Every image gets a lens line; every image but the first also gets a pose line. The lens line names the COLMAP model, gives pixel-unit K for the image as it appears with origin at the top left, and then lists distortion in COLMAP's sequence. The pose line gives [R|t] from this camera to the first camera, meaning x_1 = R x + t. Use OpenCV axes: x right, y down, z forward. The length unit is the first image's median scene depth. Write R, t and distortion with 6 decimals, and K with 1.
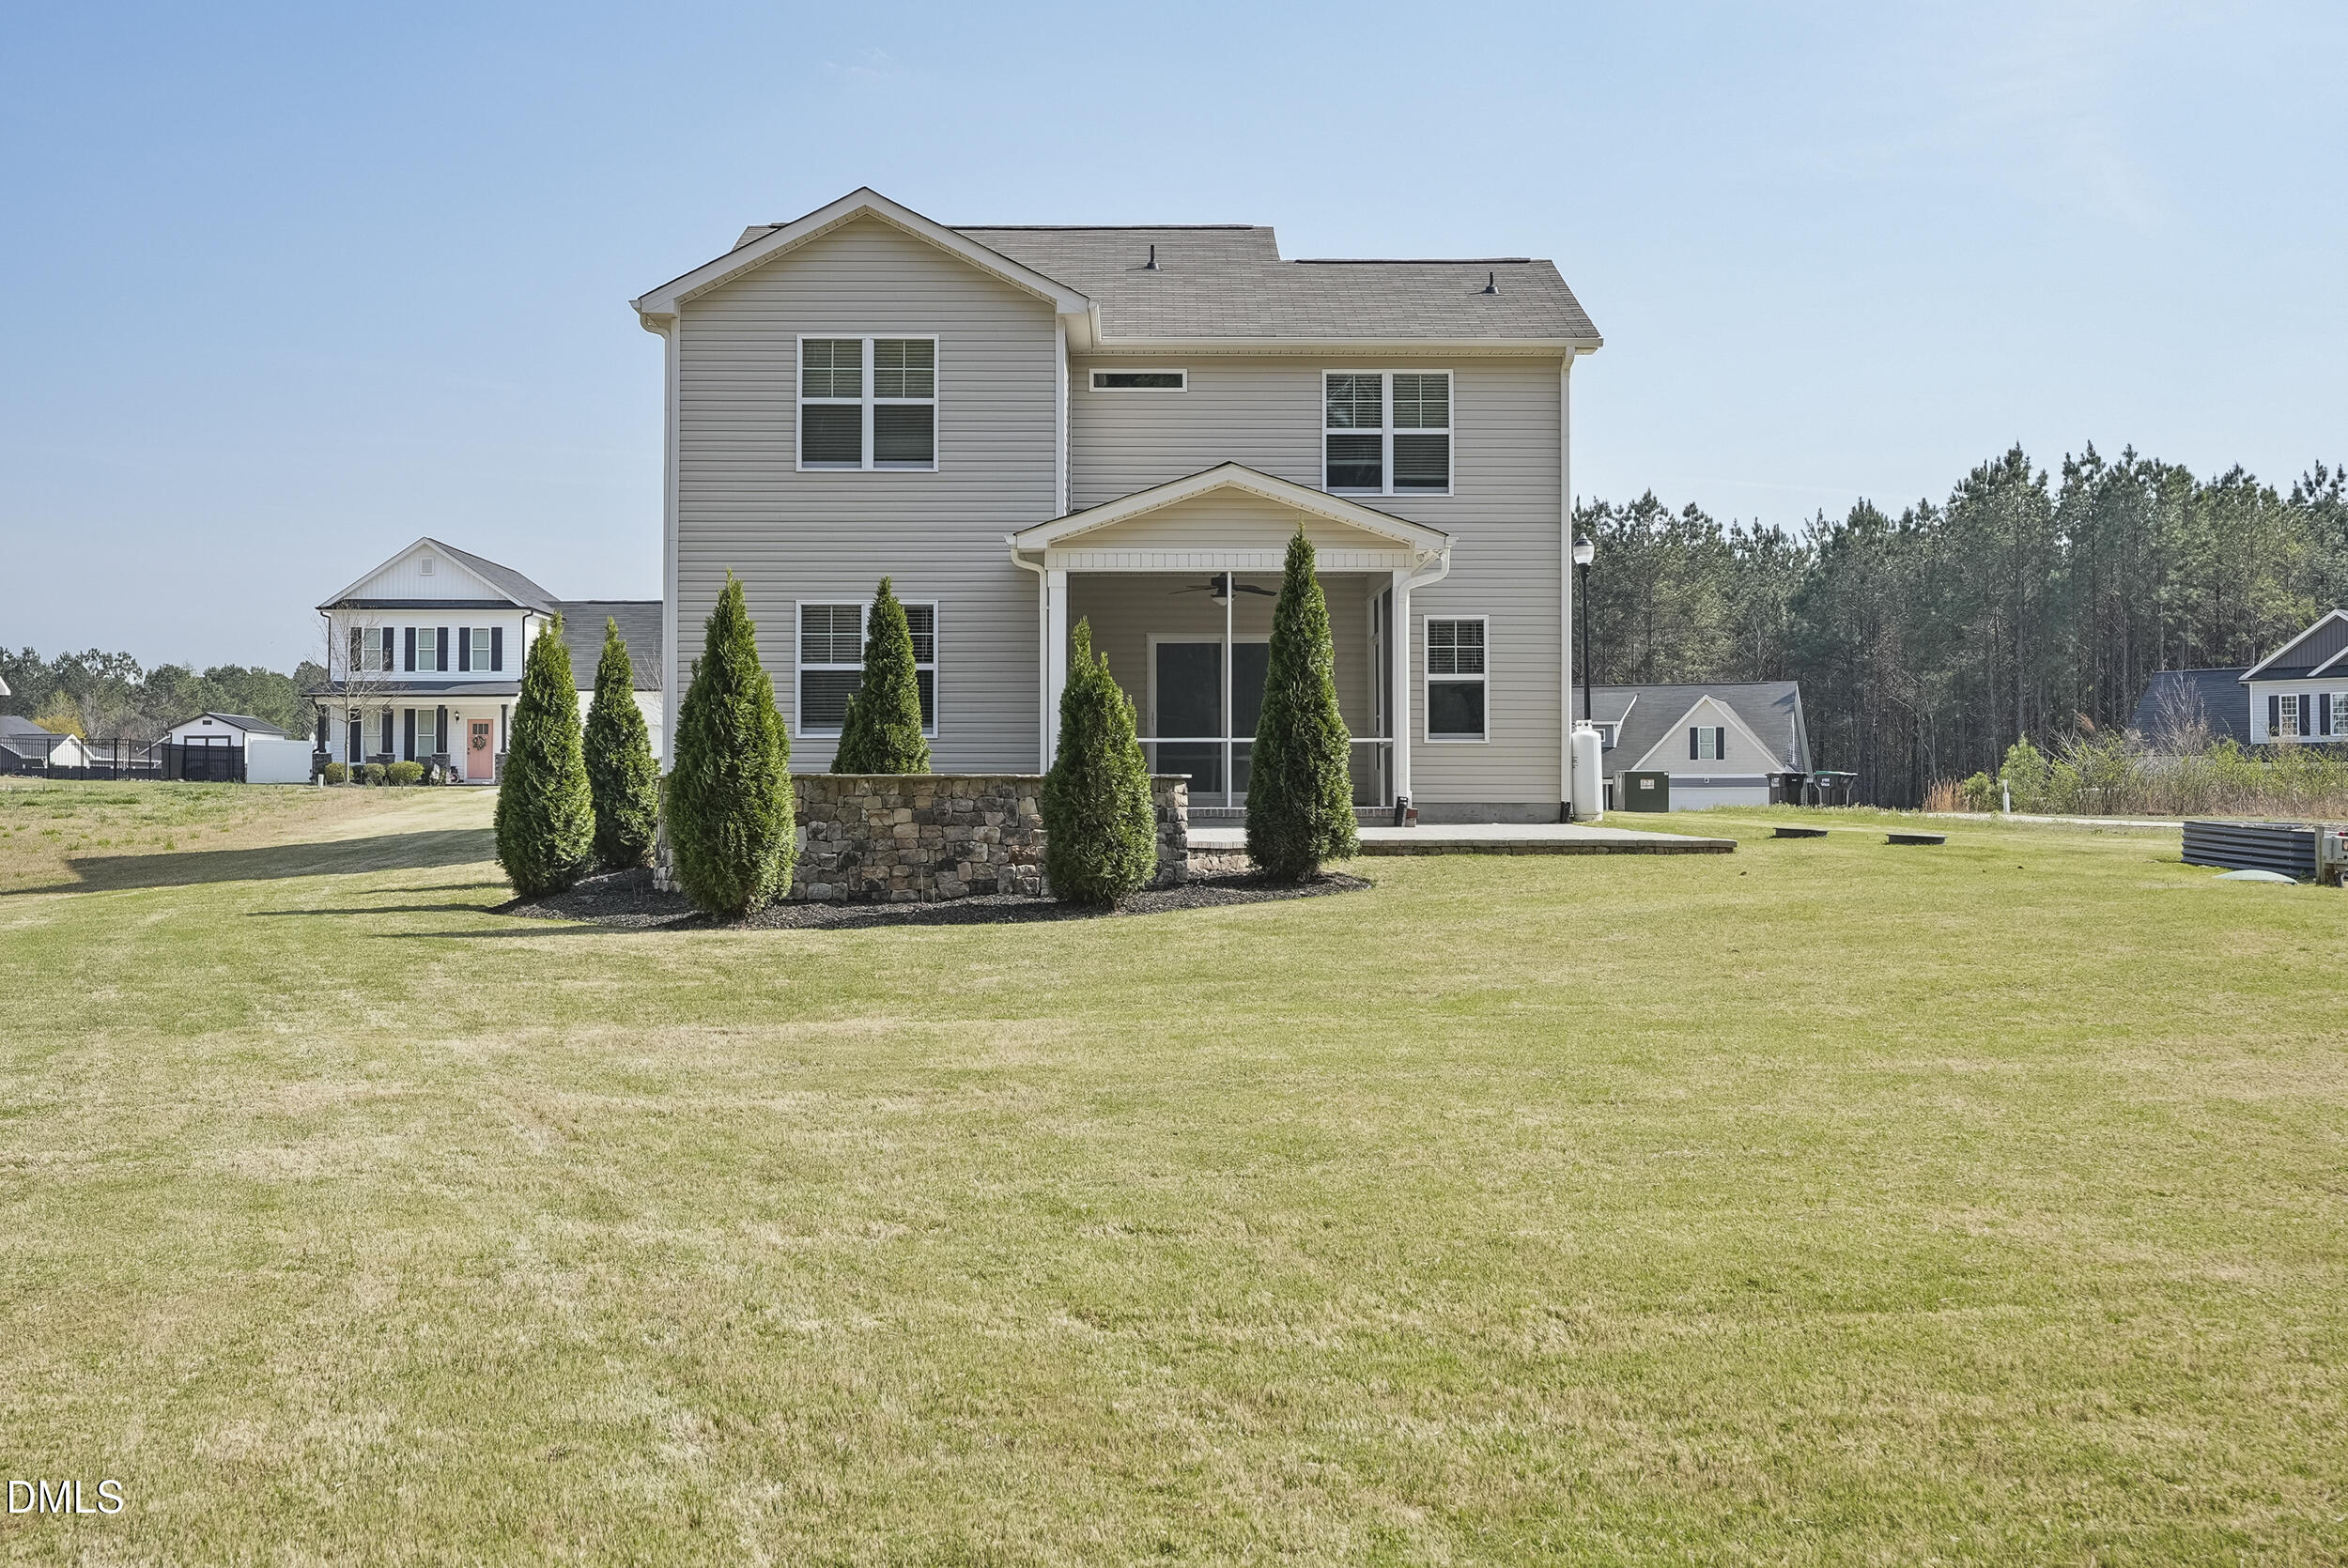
lens RADIAL K [[2234.5, 0, 1192.9], [0, 2234.5, 758.6], [0, 0, 1]] dist [0.007923, 0.000000]
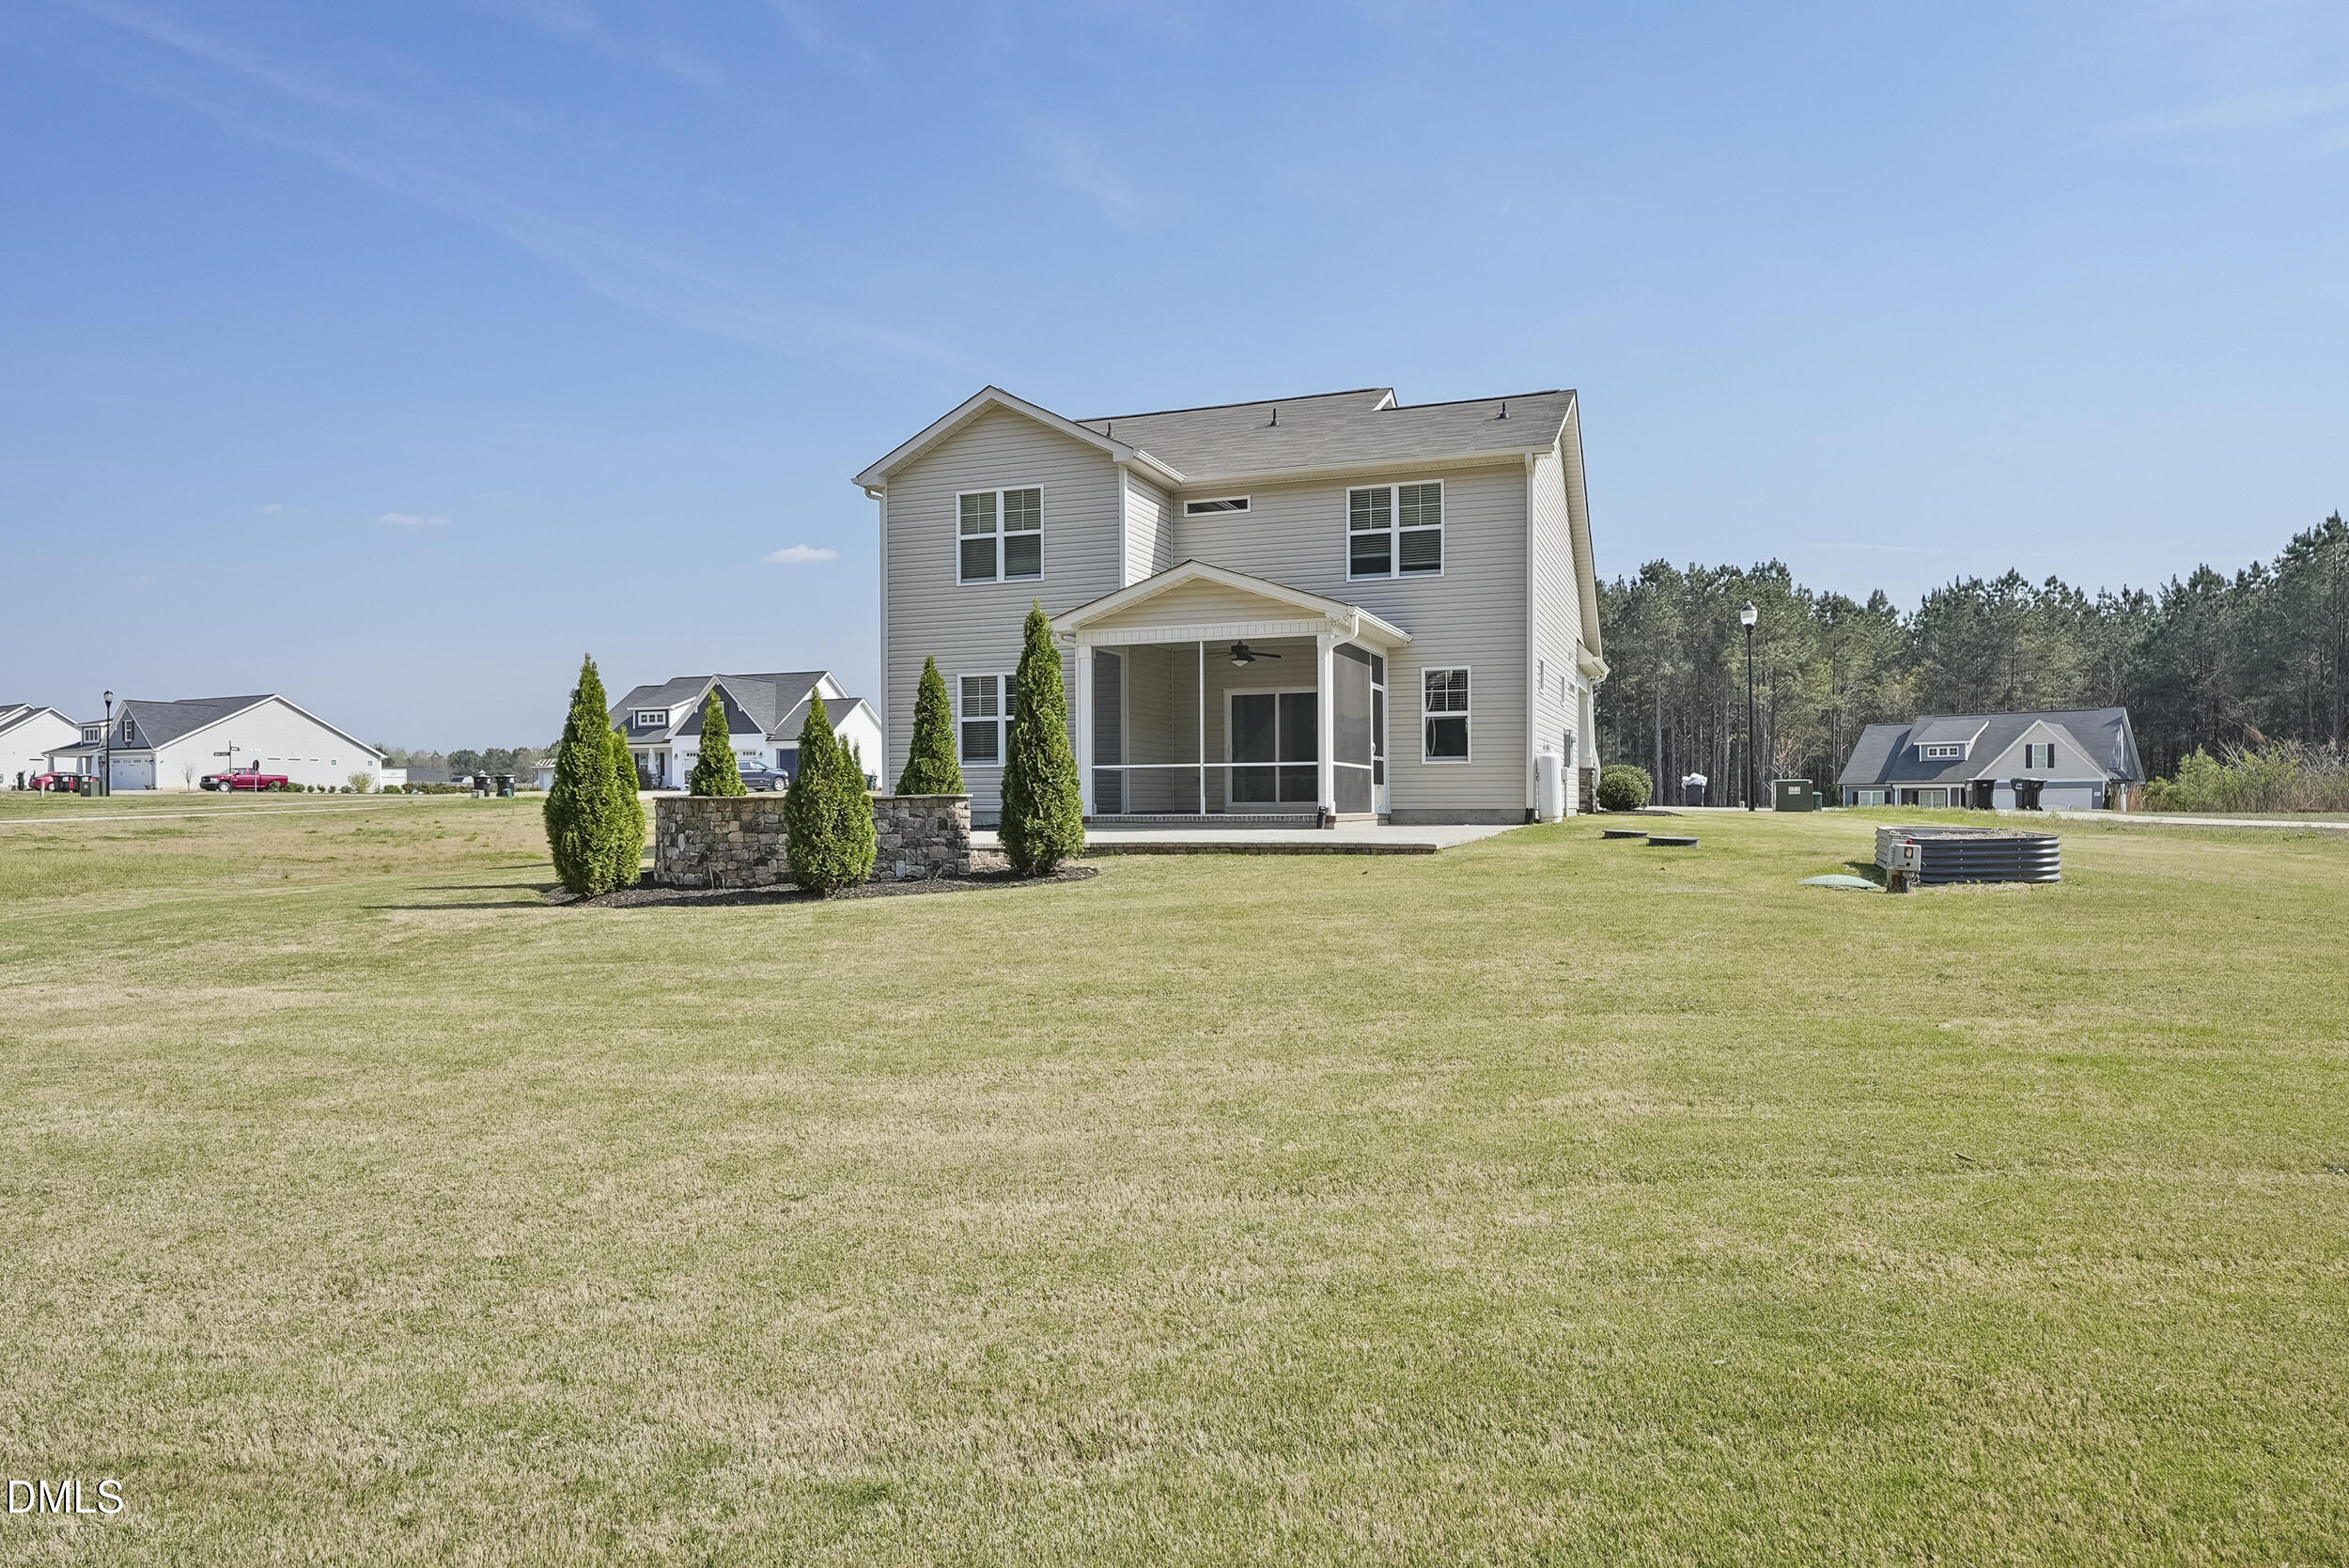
lens RADIAL K [[1435.1, 0, 1184.0], [0, 1435.1, 805.9], [0, 0, 1]] dist [0.003151, -0.002152]
pose [[0.938498, -0.005295, -0.345243, 0.309282], [0.012538, 0.999746, 0.018749, -0.000167], [0.345056, -0.021925, 0.938326, 0.179644]]
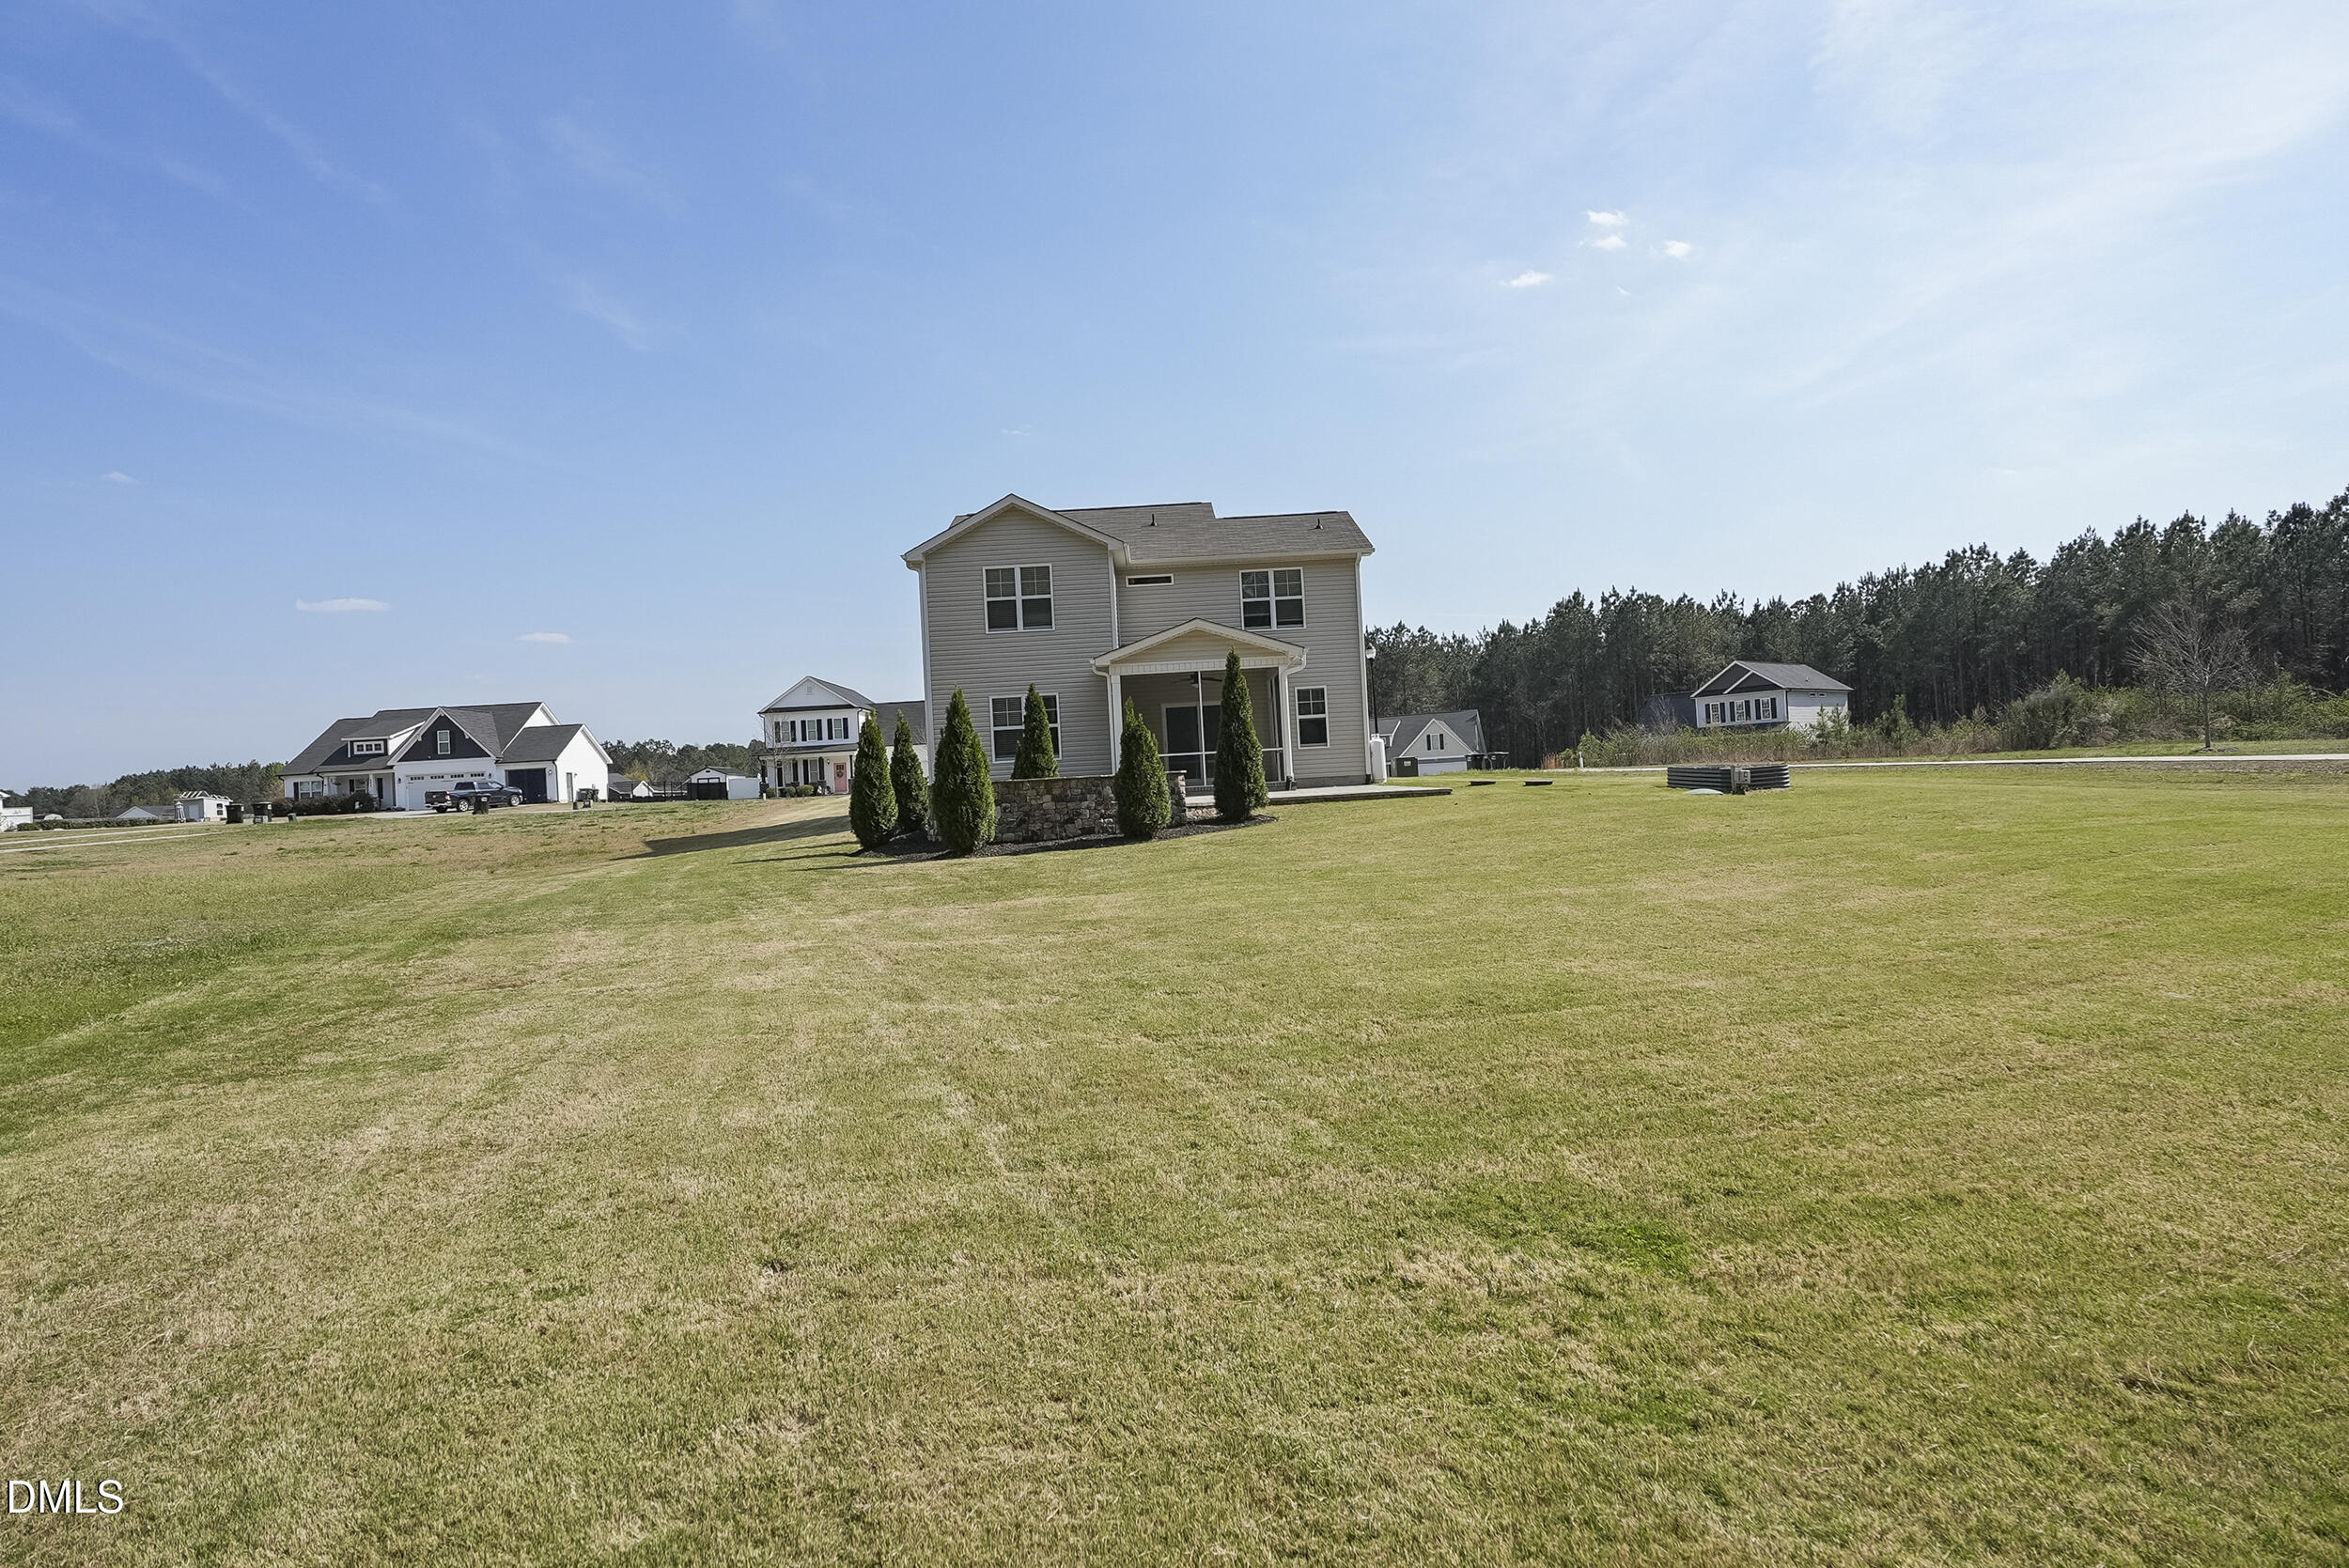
lens RADIAL K [[1083.2, 0, 1184.5], [0, 1083.2, 777.5], [0, 0, 1]] dist [-0.008117, 0.004808]
pose [[0.998508, -0.054541, -0.002568, 0.000209], [0.054570, 0.998424, 0.013103, 0.000197], [0.001850, -0.013223, 0.999911, 0.003565]]
